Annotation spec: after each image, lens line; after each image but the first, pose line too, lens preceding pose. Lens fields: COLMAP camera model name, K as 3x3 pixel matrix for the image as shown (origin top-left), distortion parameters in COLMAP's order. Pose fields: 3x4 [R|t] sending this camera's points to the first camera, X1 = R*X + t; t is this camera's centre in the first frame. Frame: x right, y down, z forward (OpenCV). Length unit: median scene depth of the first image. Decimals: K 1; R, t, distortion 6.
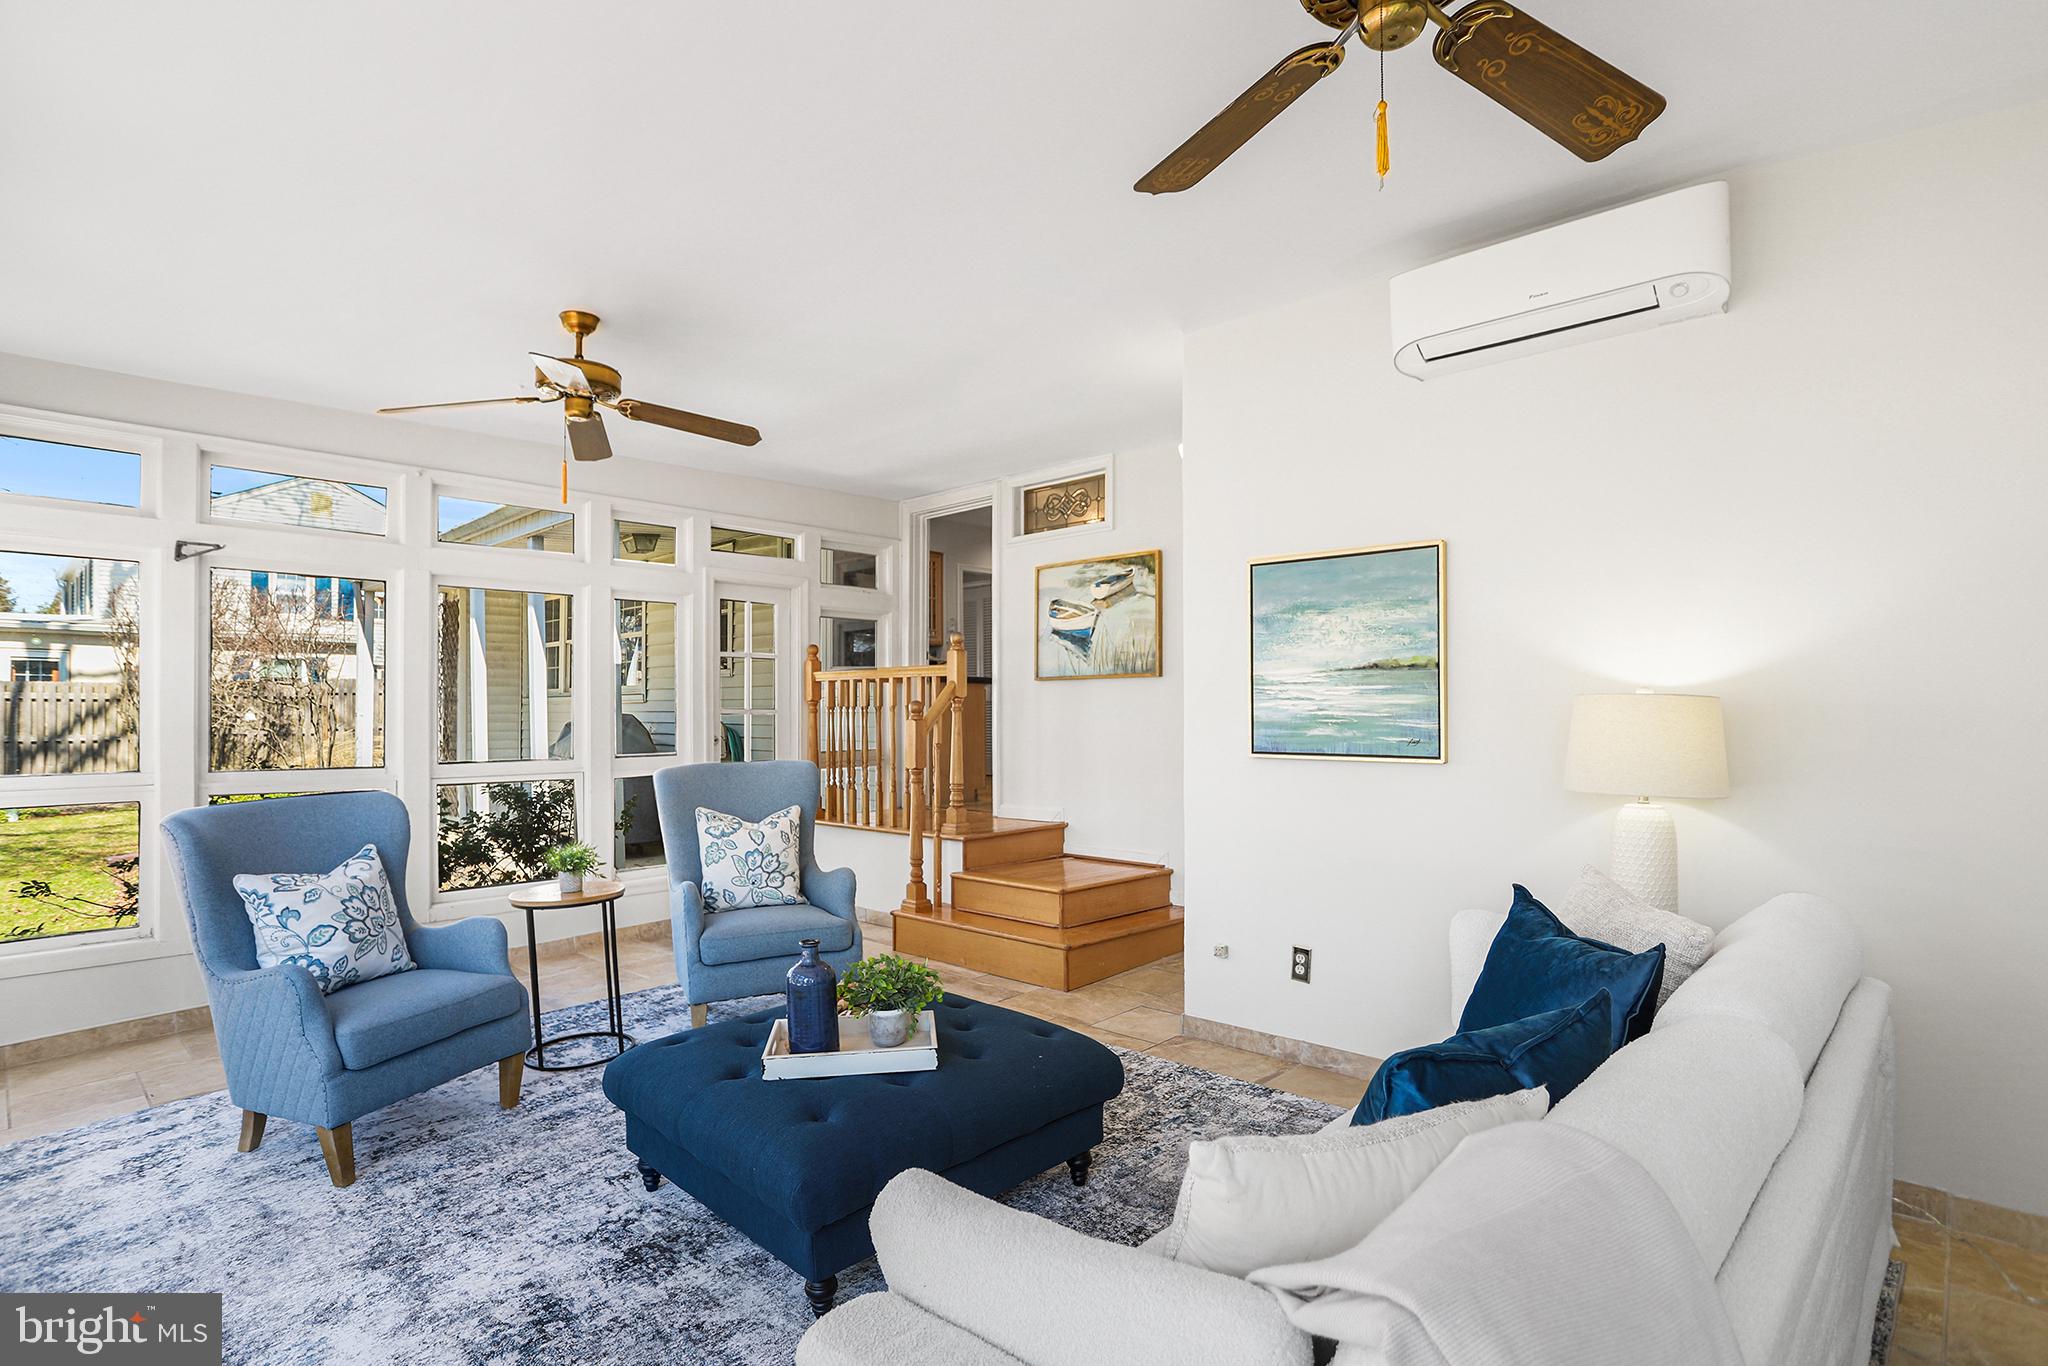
lens RADIAL K [[1022.1, 0, 1008.4], [0, 1022.1, 679.5], [0, 0, 1]] dist [-0.057342, 0.029497]
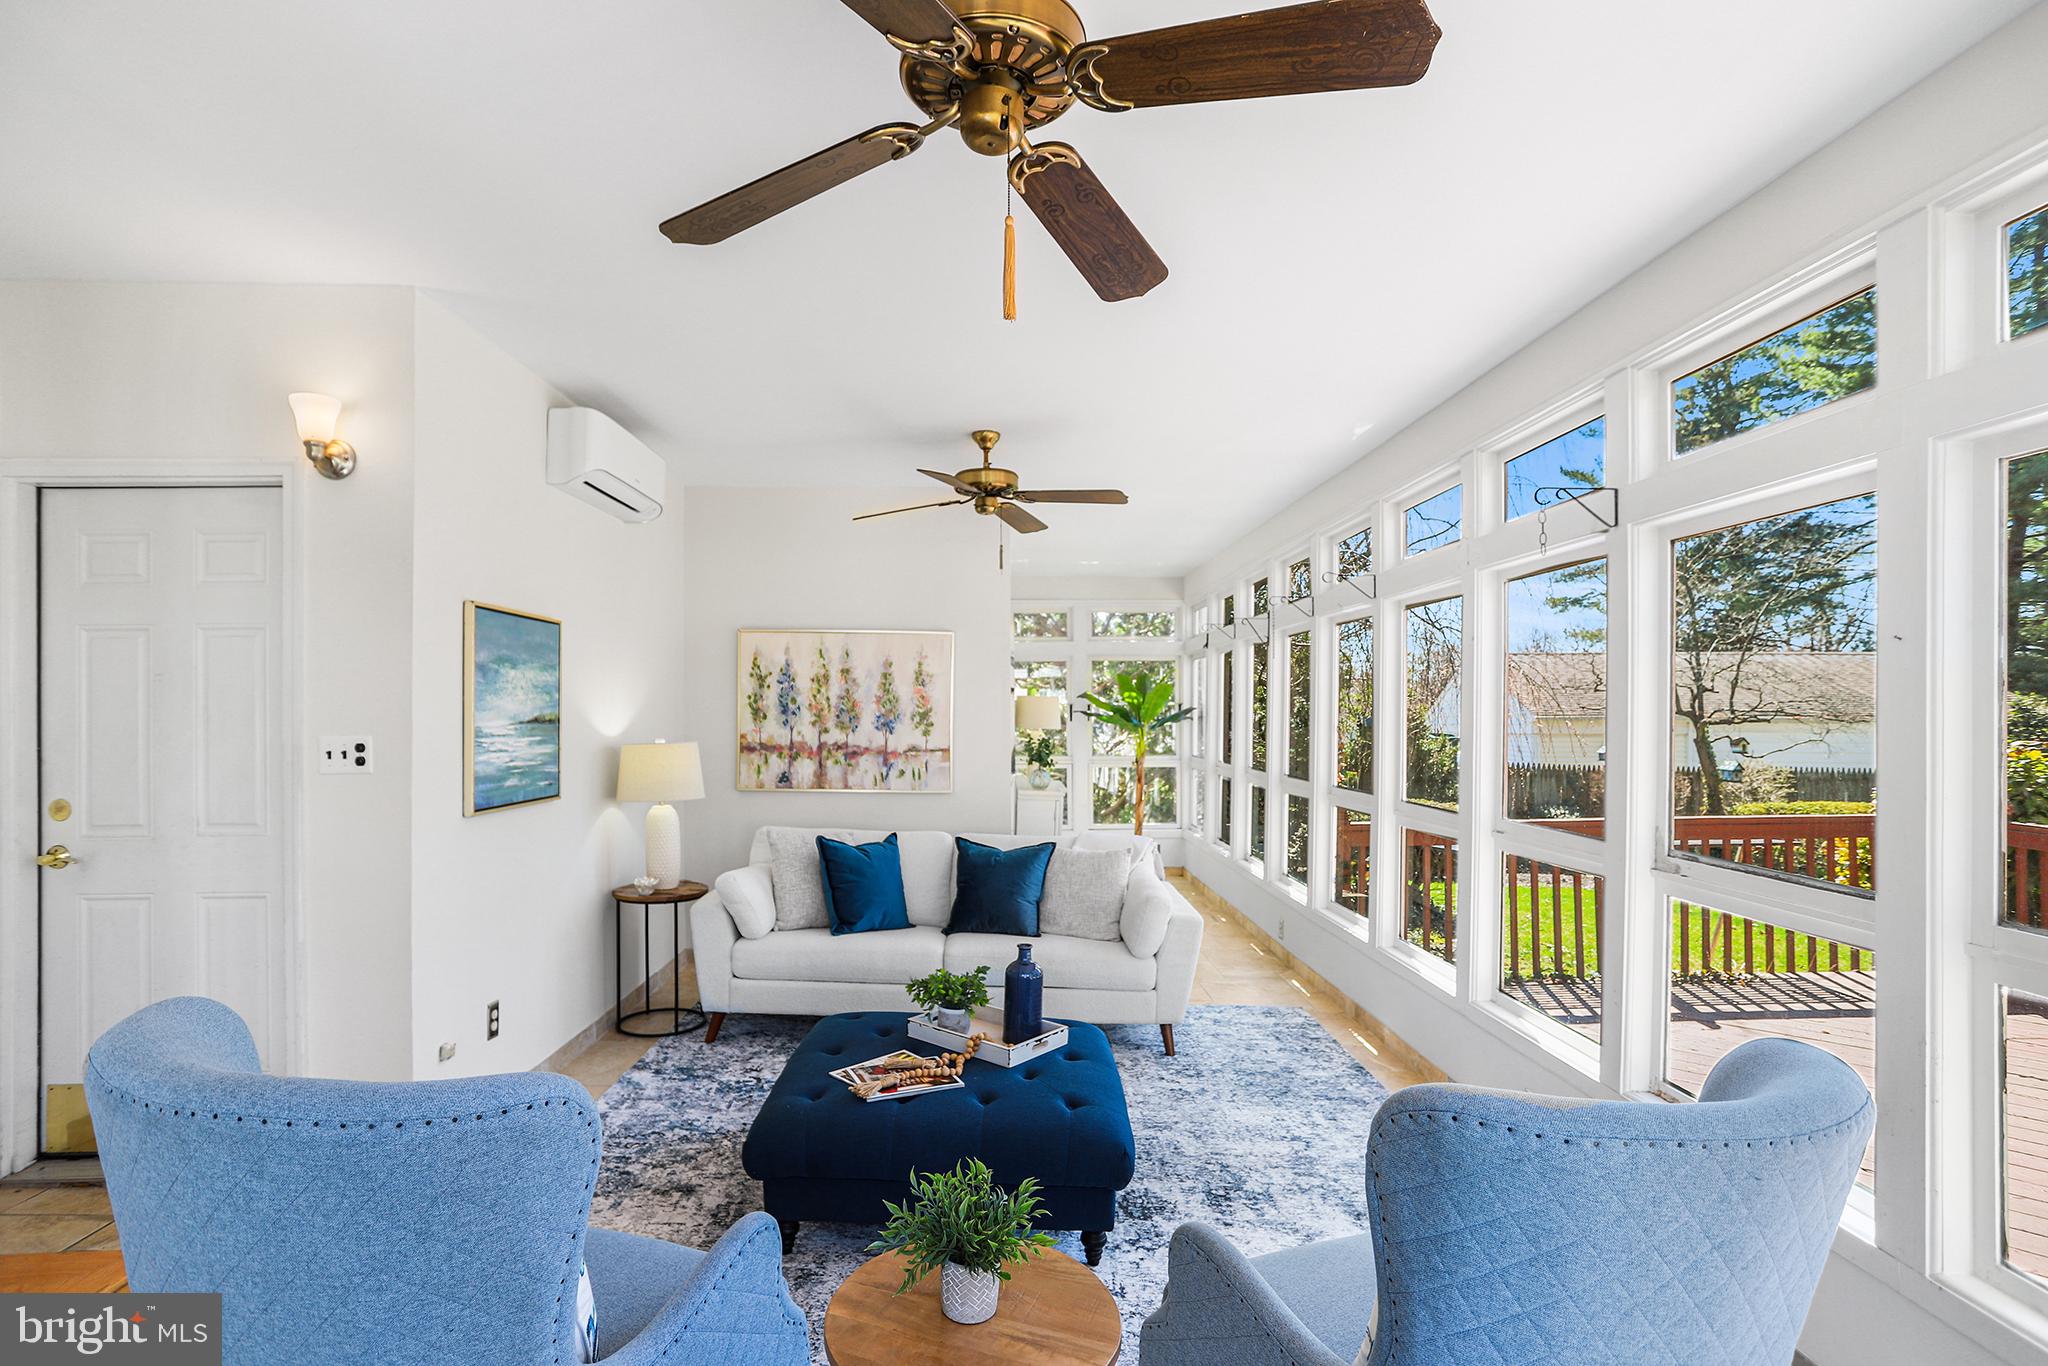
lens RADIAL K [[1022.1, 0, 1008.4], [0, 1022.1, 679.5], [0, 0, 1]] dist [-0.057342, 0.029497]
pose [[-0.712044, 0.023901, 0.701728, -0.870199], [-0.015401, 0.998648, -0.049641, -0.010912], [-0.701966, -0.046154, -0.710714, 1.552956]]
